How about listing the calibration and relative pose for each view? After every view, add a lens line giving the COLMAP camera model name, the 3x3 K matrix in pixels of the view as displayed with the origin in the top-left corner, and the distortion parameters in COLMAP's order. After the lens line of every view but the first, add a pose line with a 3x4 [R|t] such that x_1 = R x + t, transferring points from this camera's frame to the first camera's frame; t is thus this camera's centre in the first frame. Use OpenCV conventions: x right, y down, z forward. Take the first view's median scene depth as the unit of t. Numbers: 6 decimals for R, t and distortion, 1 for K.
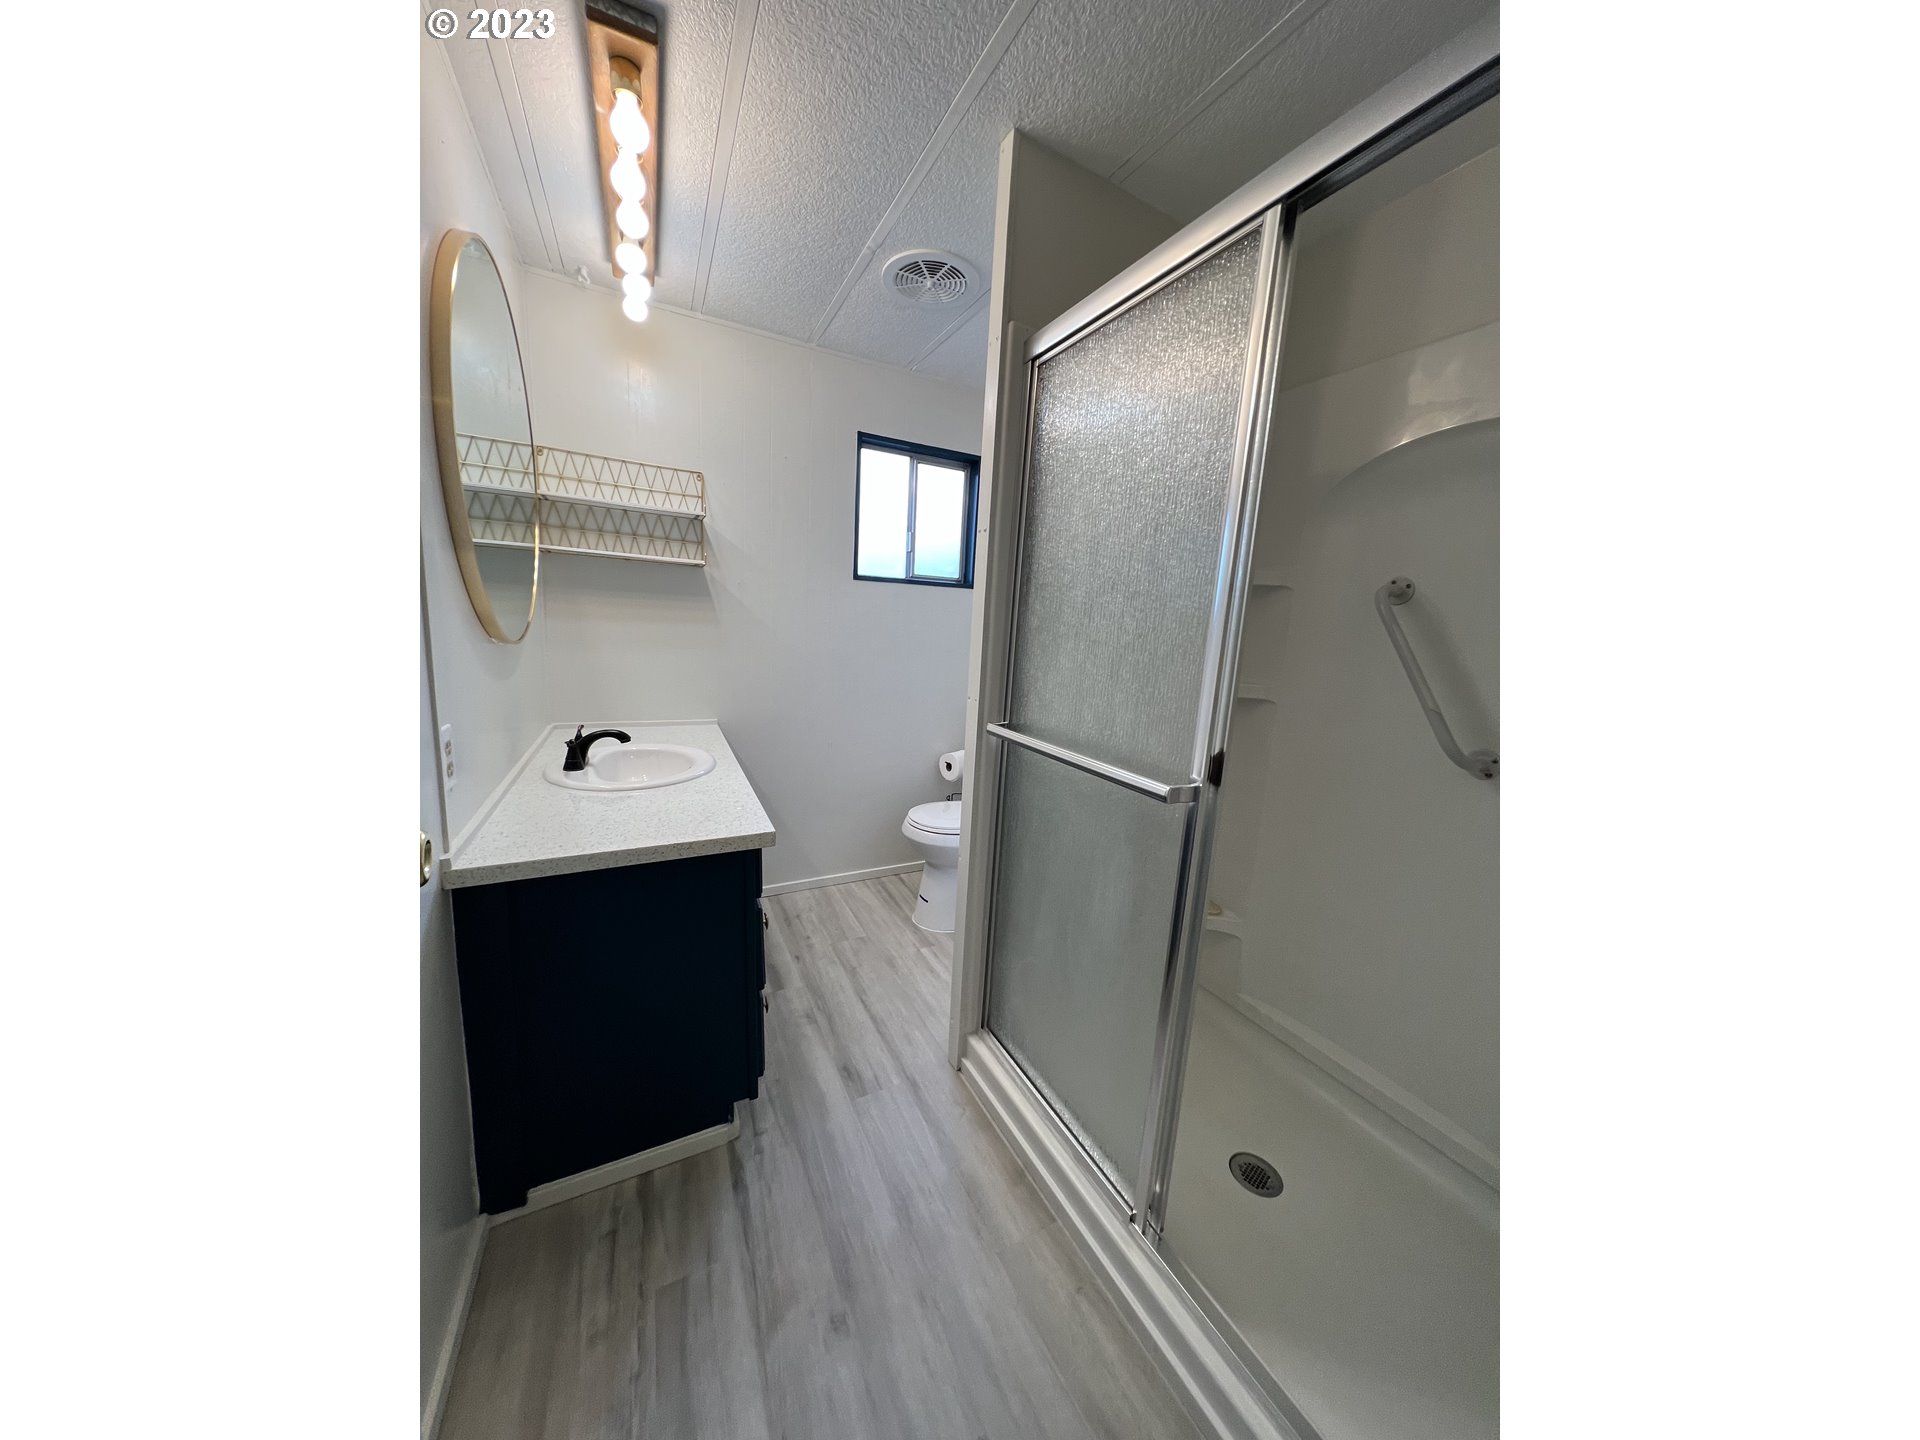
lens RADIAL K [[577.2, 0, 963.8], [0, 577.2, 716.9], [0, 0, 1]] dist [-0.000141, -0.000013]
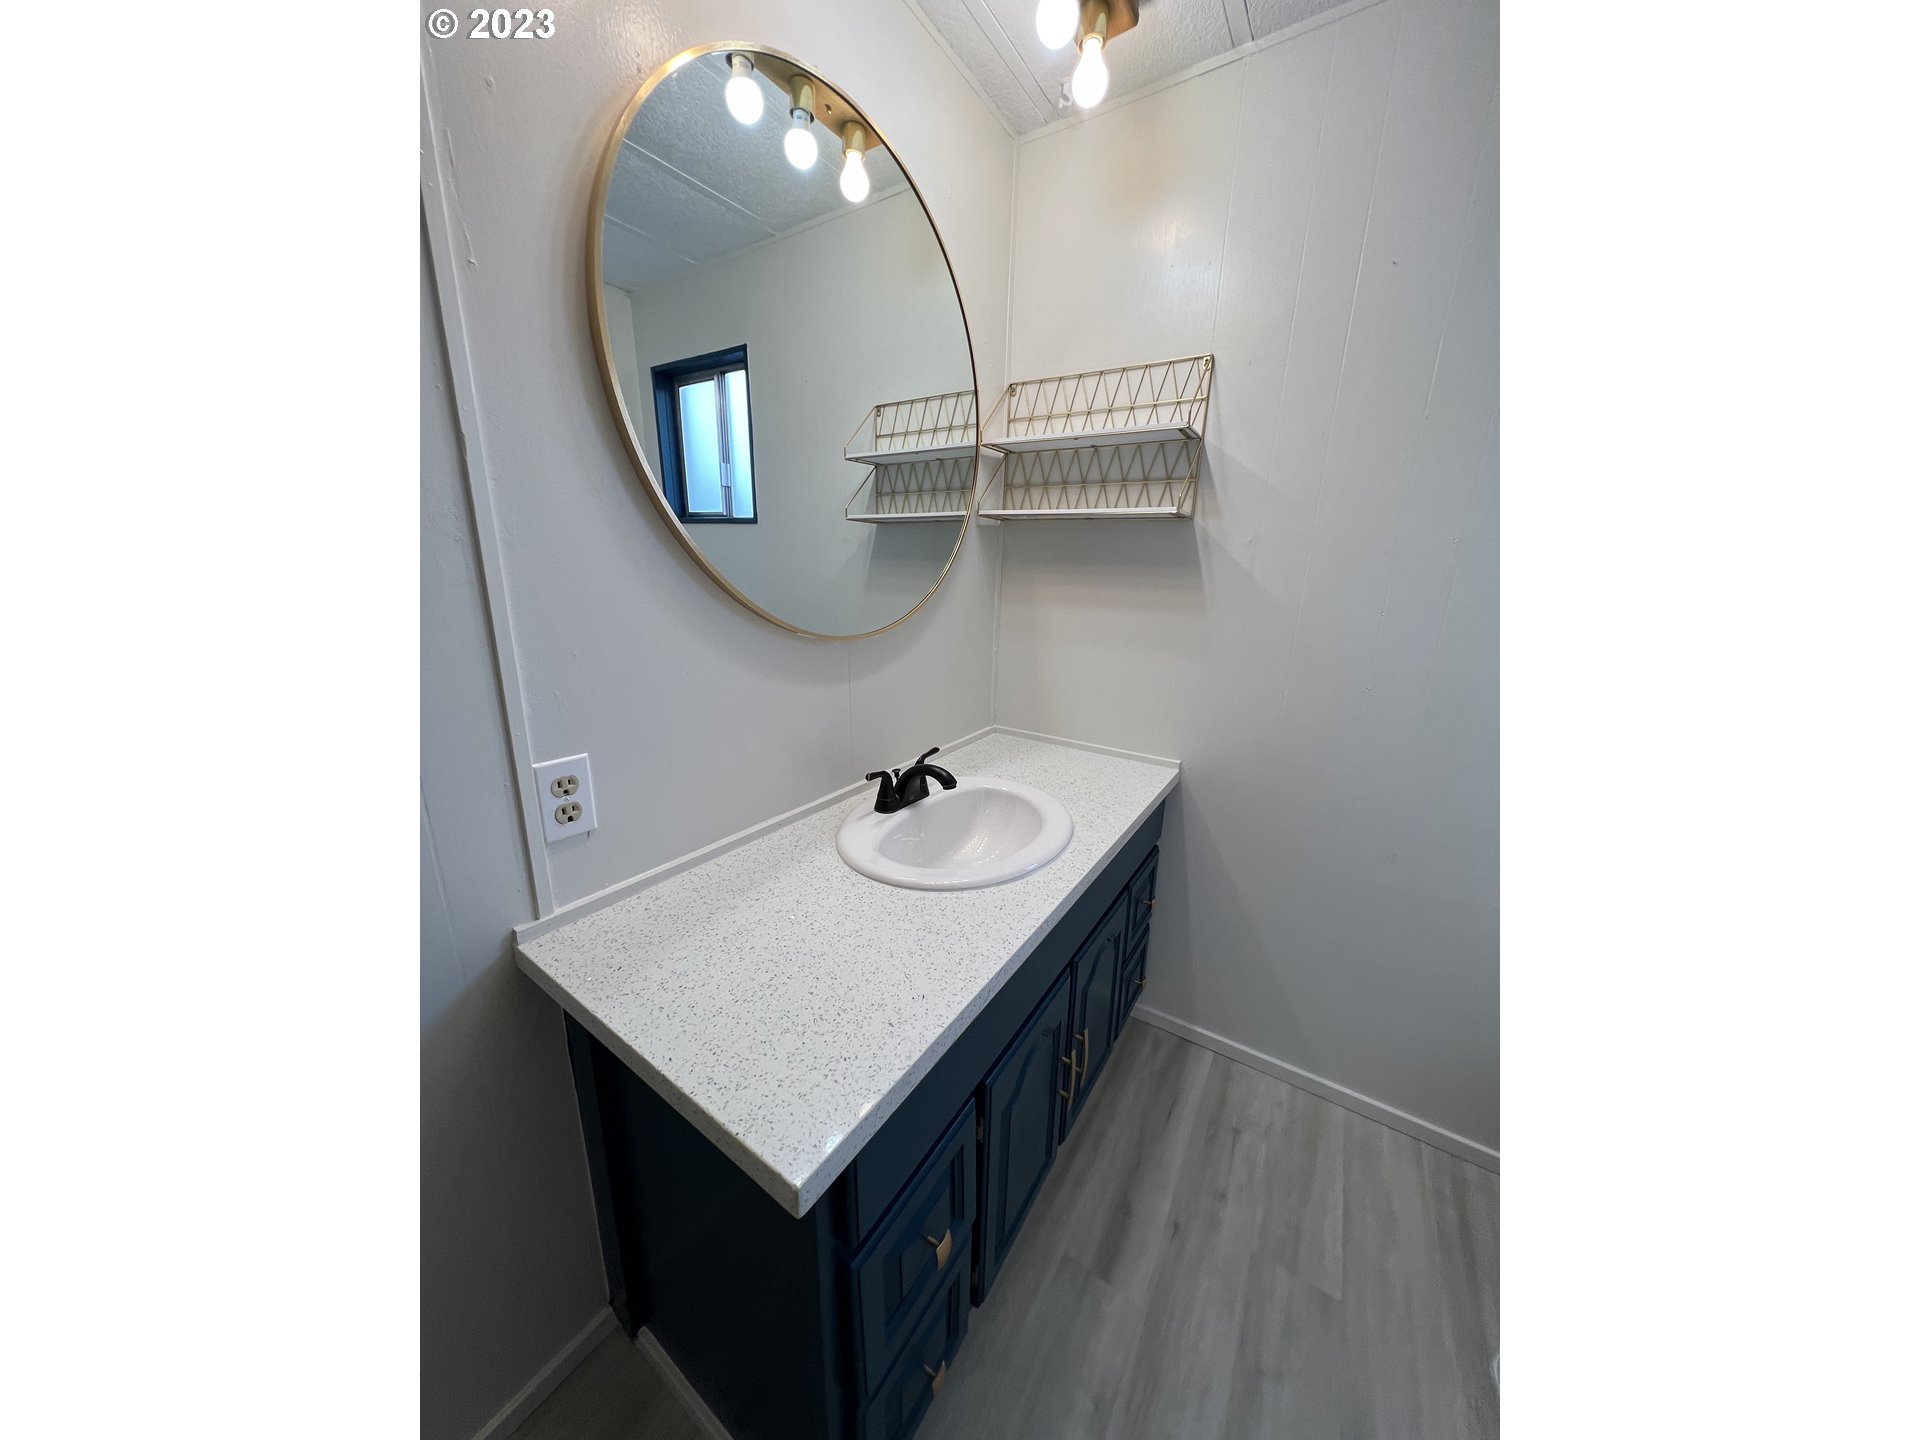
lens RADIAL K [[577.2, 0, 963.8], [0, 577.2, 716.9], [0, 0, 1]] dist [-0.000141, -0.000013]
pose [[0.478843, 0.182072, -0.858813, -0.003135], [-0.143130, 0.981359, 0.128248, -0.150484], [0.866154, 0.061511, 0.495977, 0.775734]]
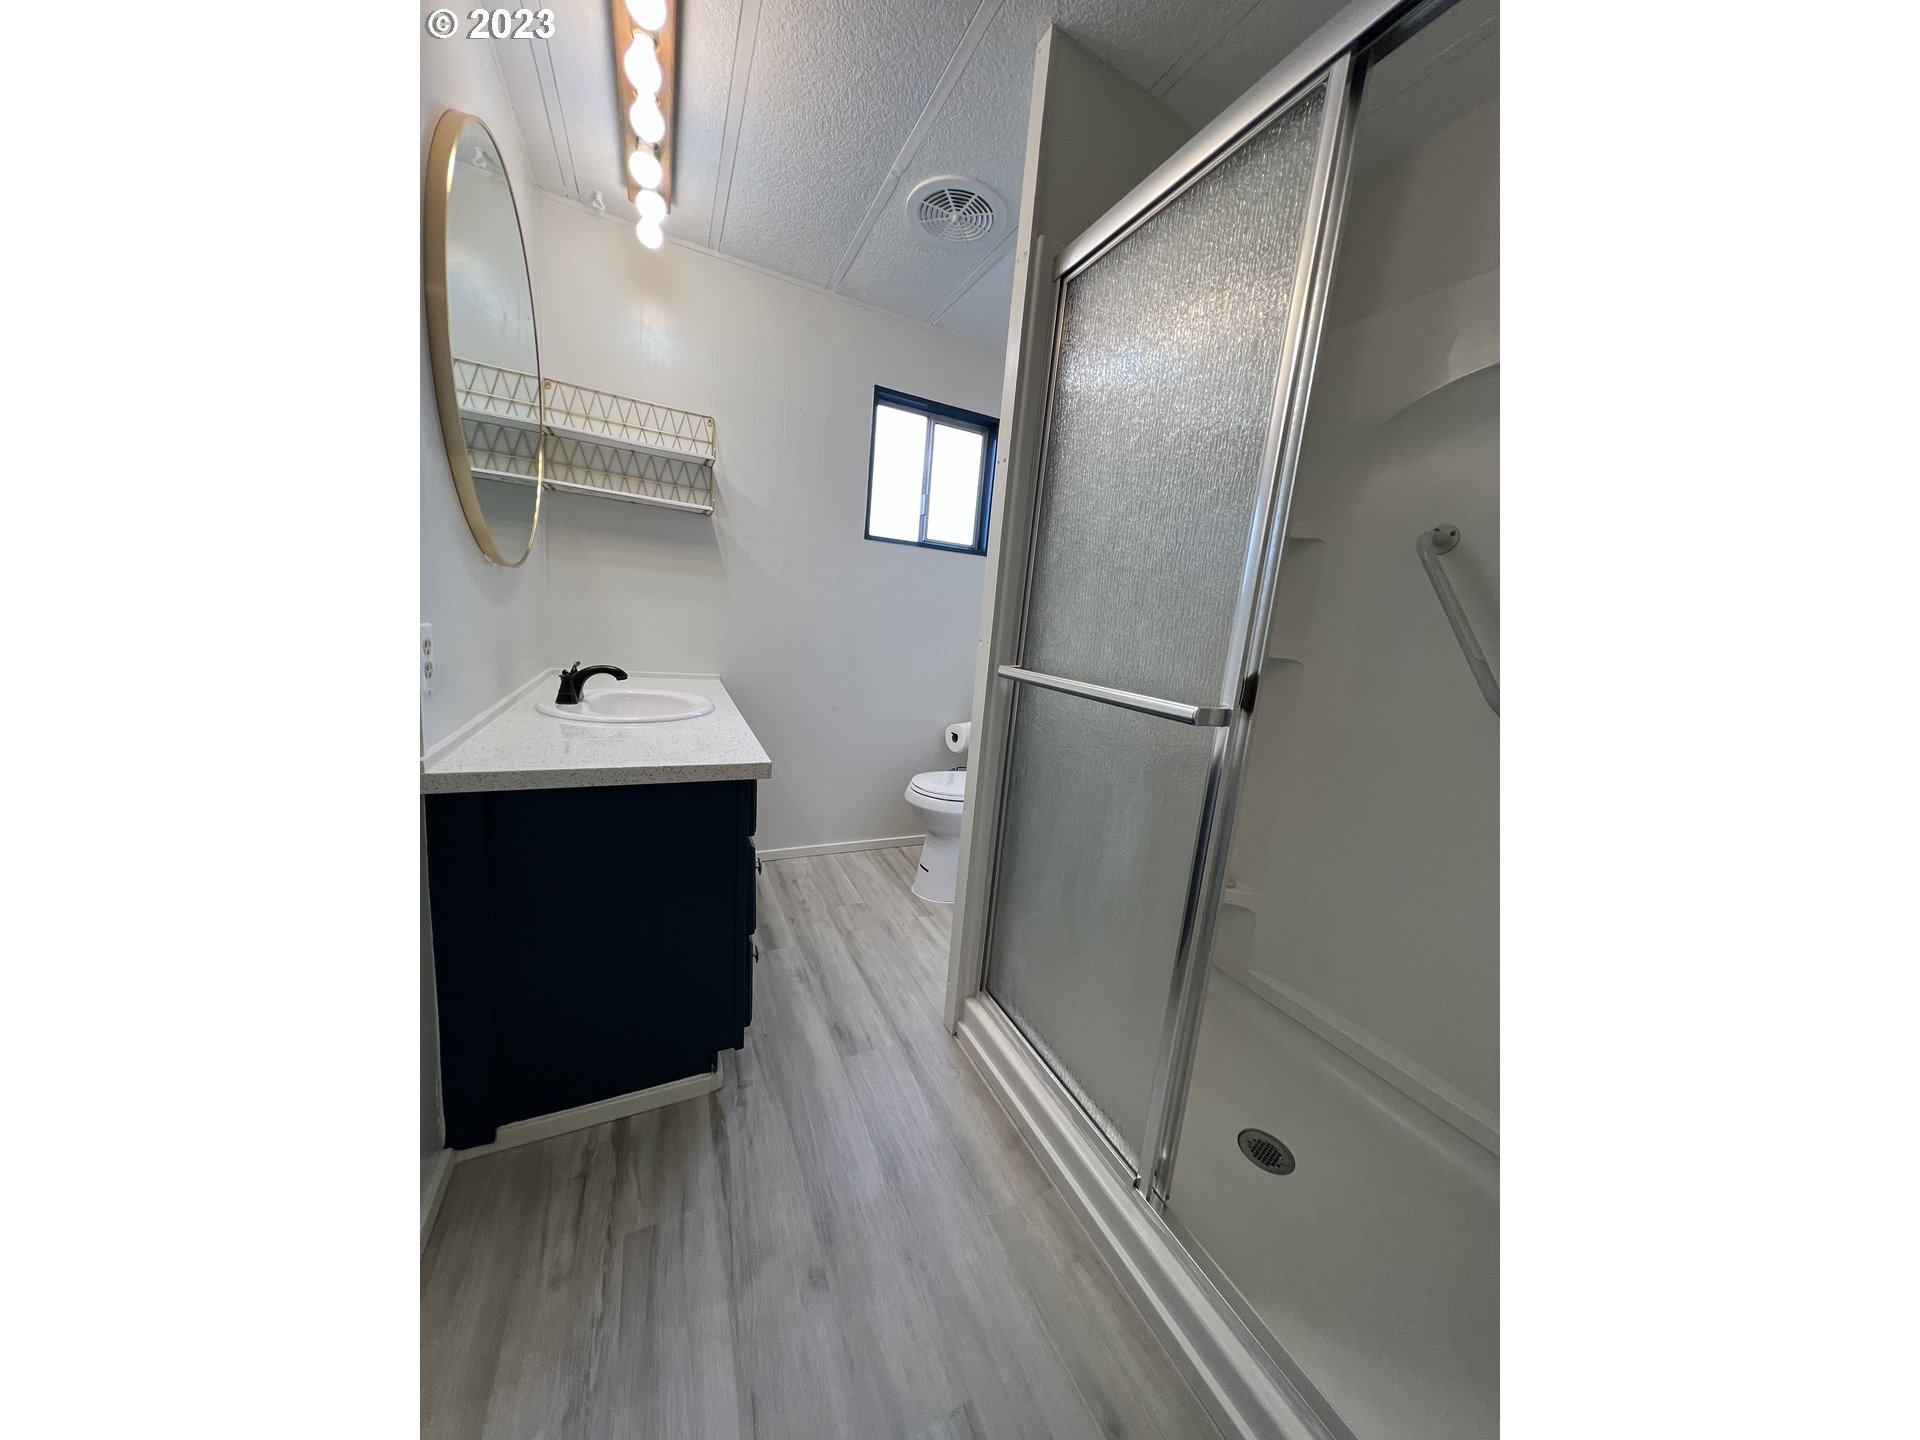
lens RADIAL K [[577.2, 0, 963.8], [0, 577.2, 716.9], [0, 0, 1]] dist [-0.000141, -0.000013]
pose [[0.999214, 0.038161, -0.010749, -0.003647], [-0.038169, 0.999271, -0.000467, 0.098063], [0.010723, 0.000877, 0.999942, 0.049845]]
